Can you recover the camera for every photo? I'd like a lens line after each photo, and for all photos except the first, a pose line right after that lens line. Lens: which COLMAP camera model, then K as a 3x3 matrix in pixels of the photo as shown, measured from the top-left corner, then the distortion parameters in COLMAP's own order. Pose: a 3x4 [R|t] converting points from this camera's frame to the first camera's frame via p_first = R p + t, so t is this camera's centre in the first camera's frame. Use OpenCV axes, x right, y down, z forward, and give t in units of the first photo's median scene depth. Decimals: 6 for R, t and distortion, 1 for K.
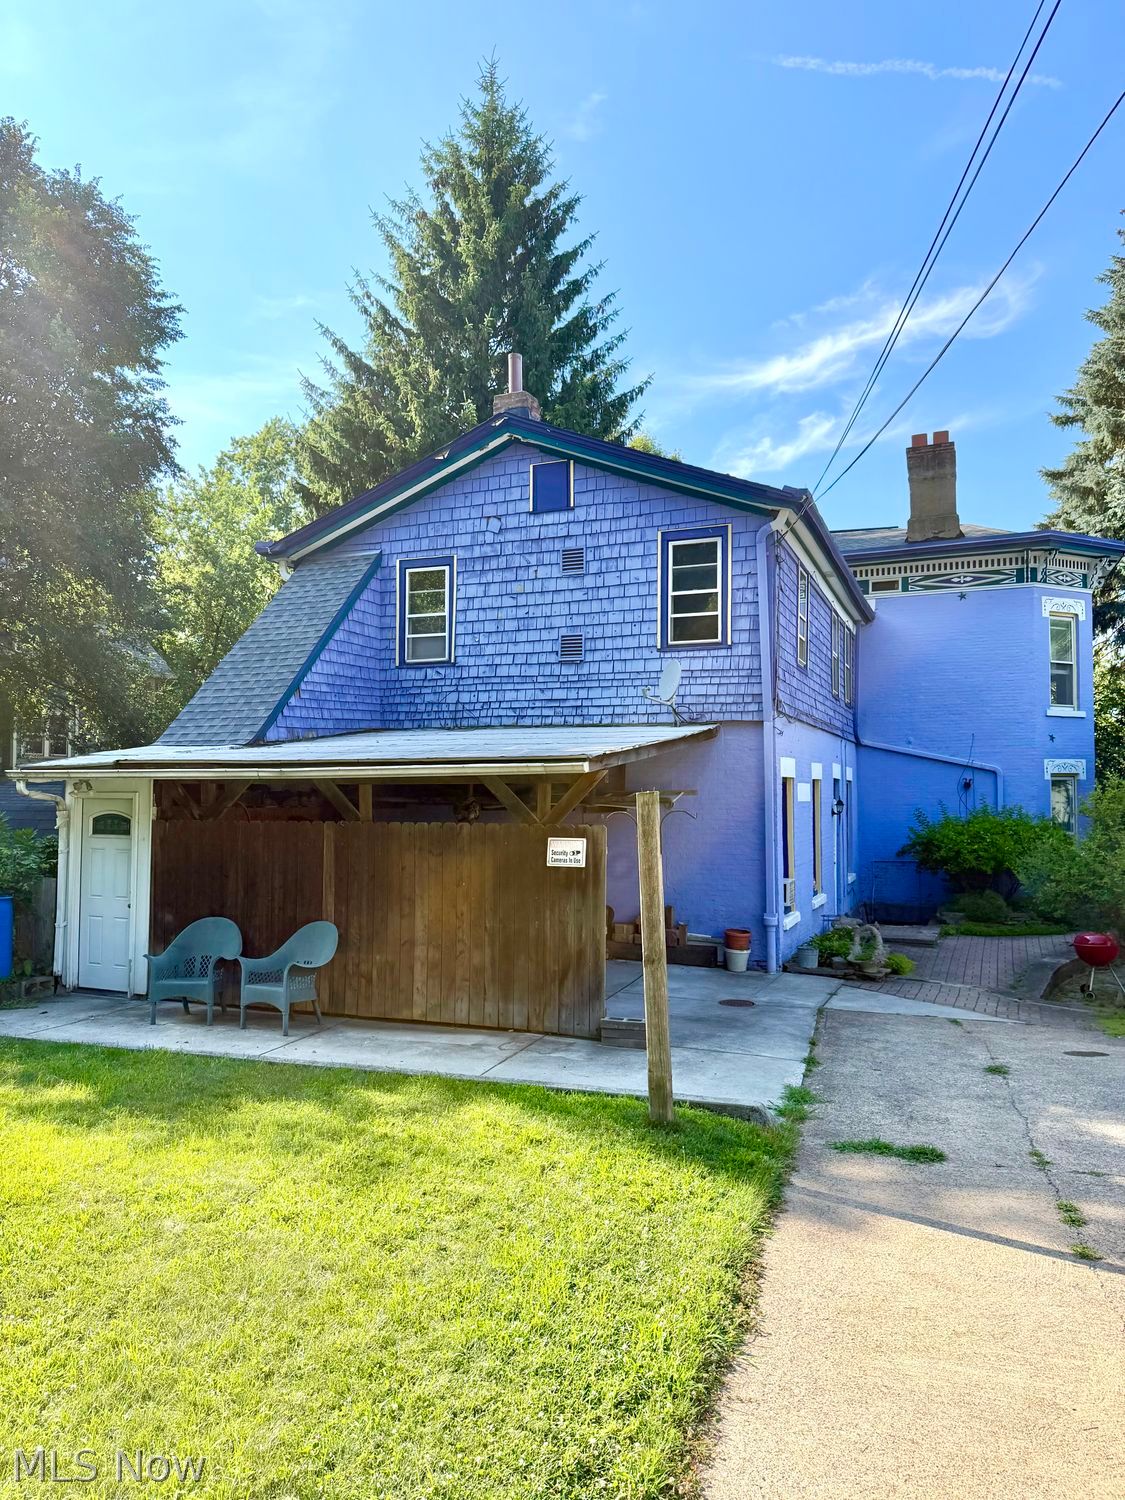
lens RADIAL K [[1048.4, 0, 564.4], [0, 1048.4, 746.3], [0, 0, 1]] dist [0.026410, -0.049263]
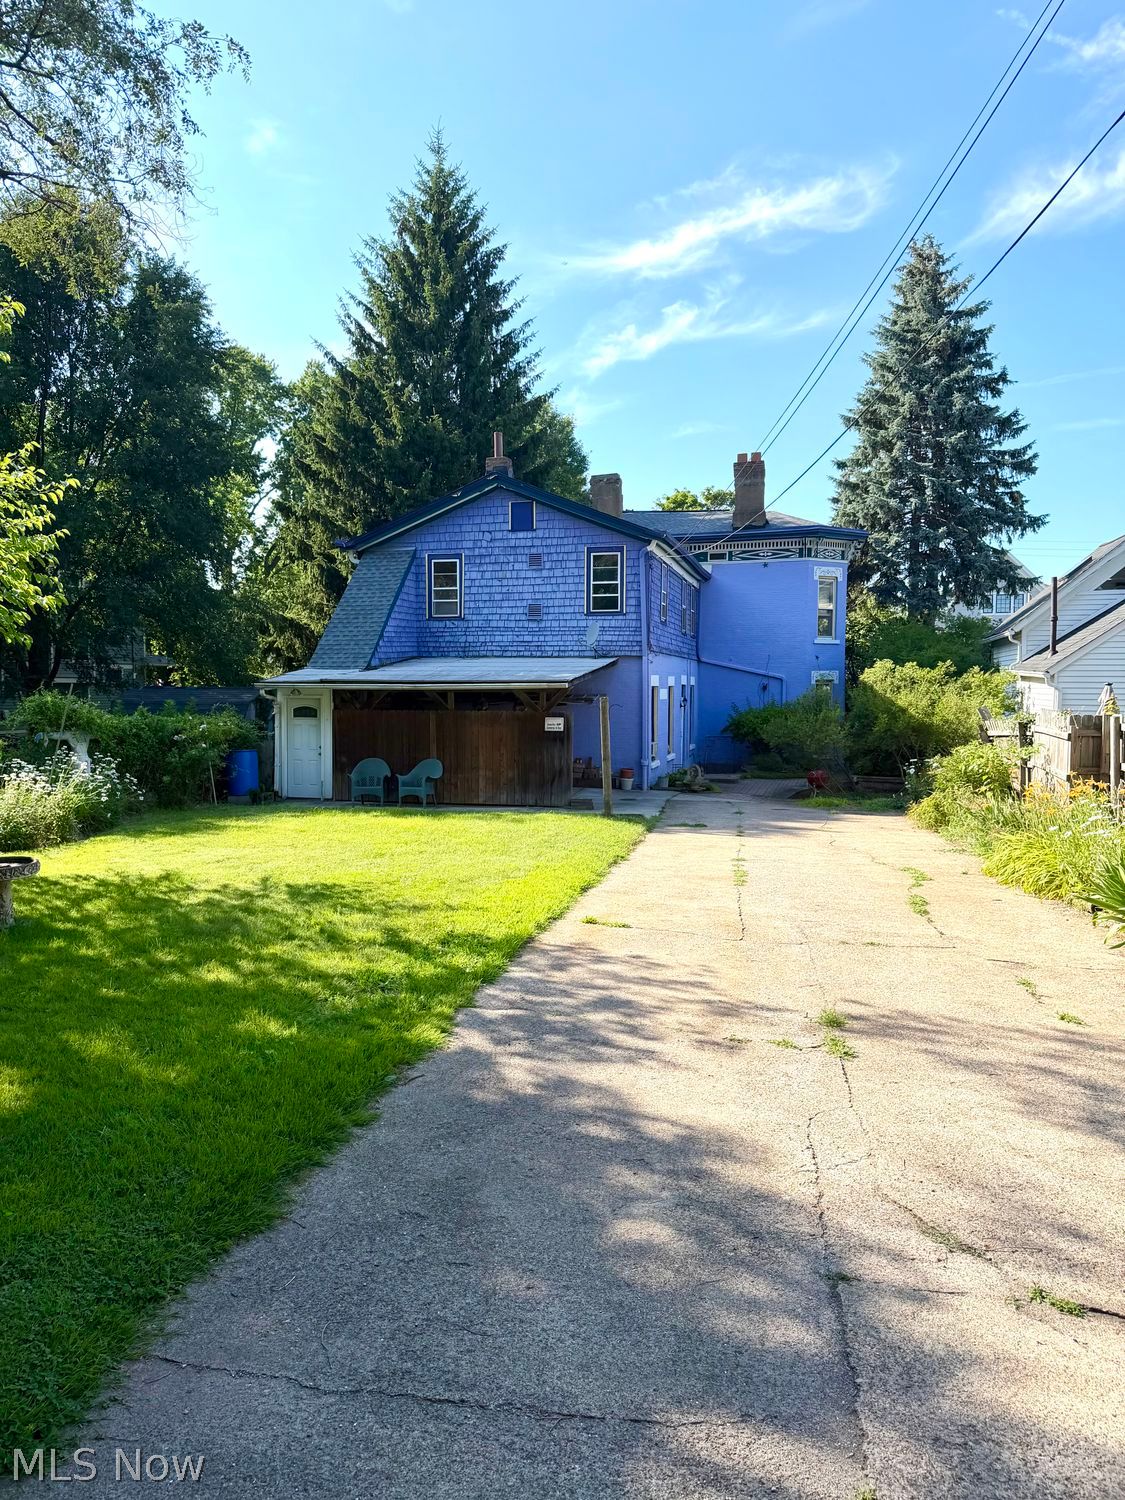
lens RADIAL K [[1048.4, 0, 549.9], [0, 1048.4, 753.7], [0, 0, 1]] dist [0.026410, -0.049263]
pose [[0.992972, -0.006237, 0.118185, -0.123274], [-0.006962, 0.993802, 0.110943, -0.036592], [-0.118144, -0.110986, 0.986775, -0.528519]]
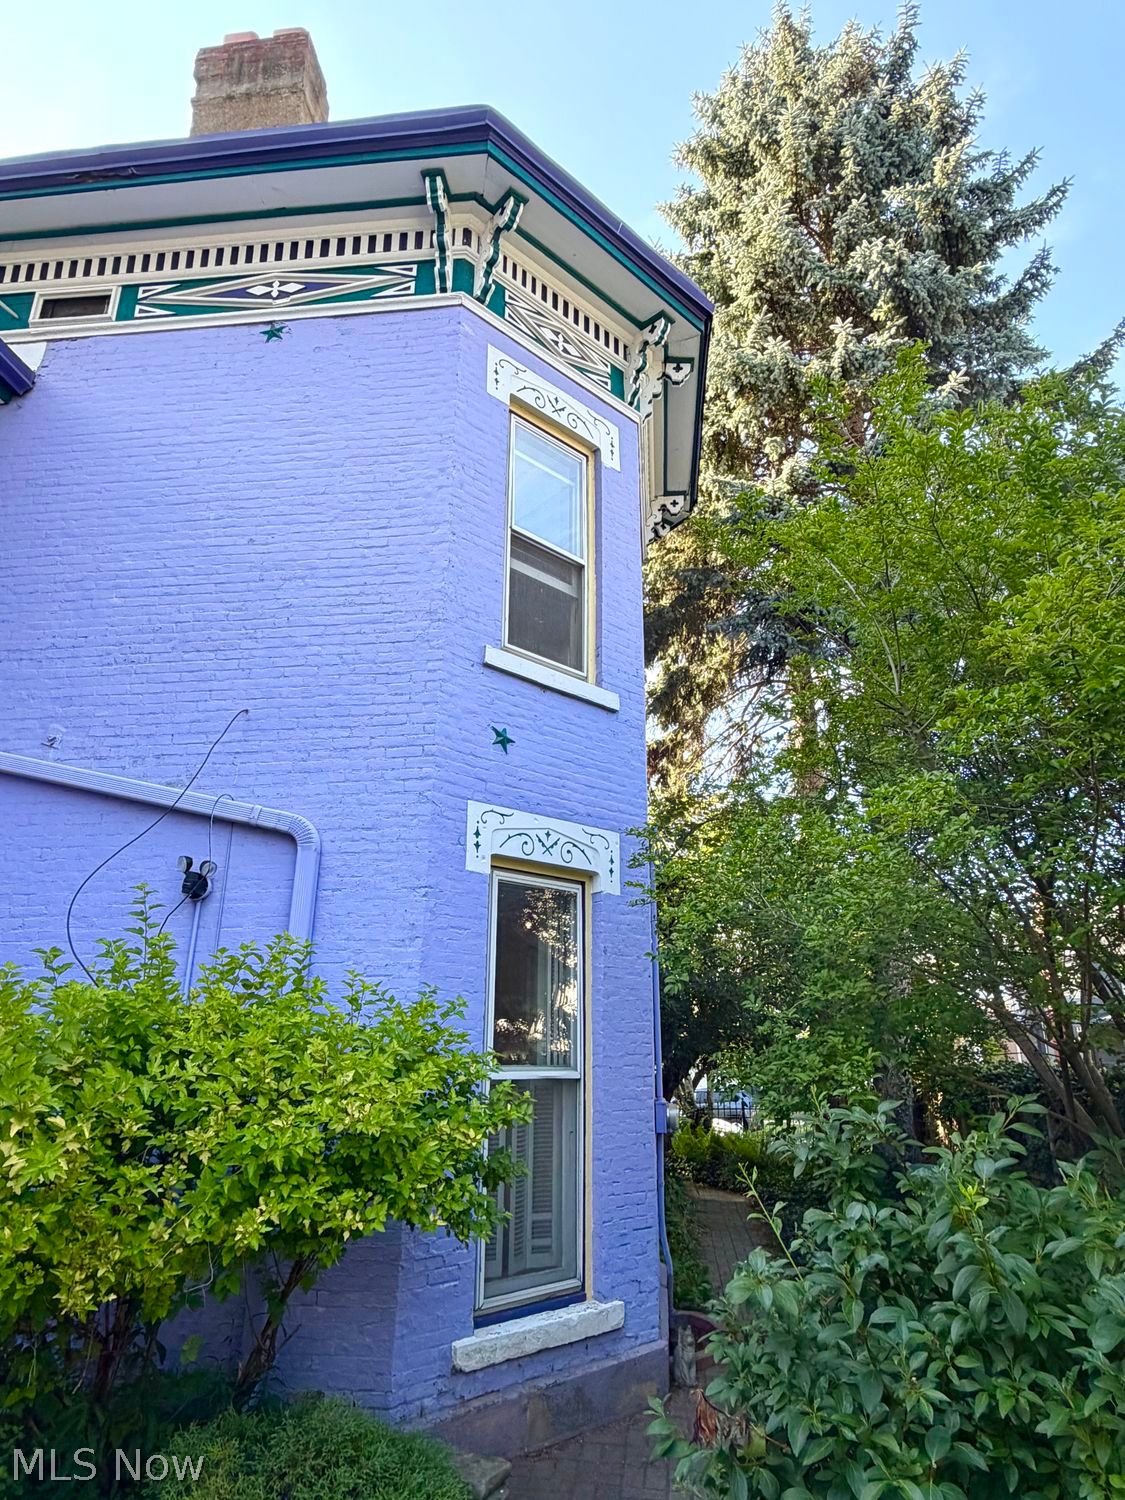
lens RADIAL K [[866.7, 0, 565.1], [0, 866.7, 741.2], [0, 0, 1]] dist [-0.001139, -0.000989]
pose [[0.968692, 0.090353, 0.231242, 0.425311], [-0.020349, 0.957187, -0.288754, 0.065353], [-0.247431, 0.275008, 0.929058, 0.765464]]
